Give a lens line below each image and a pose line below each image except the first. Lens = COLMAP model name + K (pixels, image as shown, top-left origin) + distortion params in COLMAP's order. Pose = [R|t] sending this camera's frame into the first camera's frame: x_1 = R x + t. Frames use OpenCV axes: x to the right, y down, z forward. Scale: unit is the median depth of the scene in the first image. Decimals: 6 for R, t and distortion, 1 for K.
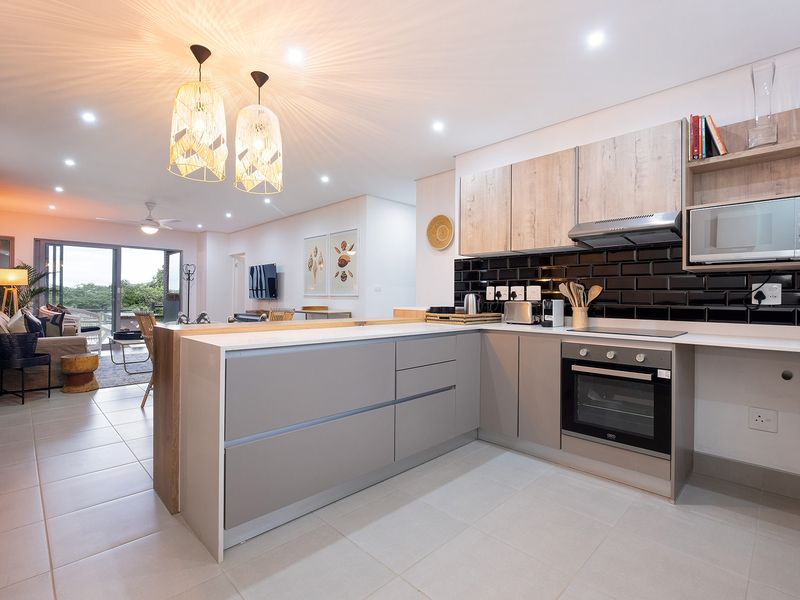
lens RADIAL K [[390.1, 0, 401.4], [0, 390.1, 296.3], [0, 0, 1]] dist [-0.001297, -0.000001]
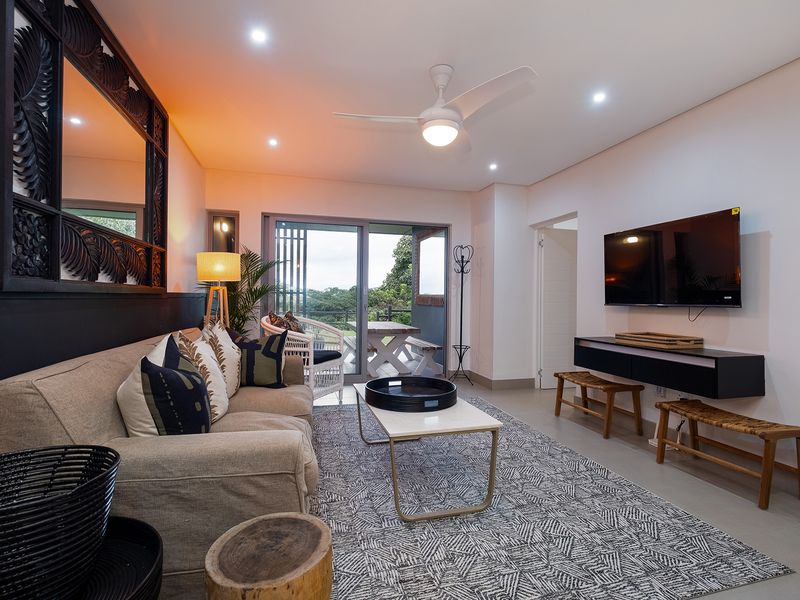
lens RADIAL K [[352.1, 0, 411.0], [0, 352.1, 299.0], [0, 0, 1]] dist [-0.000941, -0.000085]
pose [[0.892703, 0.000190, -0.450645, -0.876541], [0.000037, 1.000000, 0.000495, -0.003595], [0.450645, -0.000459, 0.892703, 1.141821]]
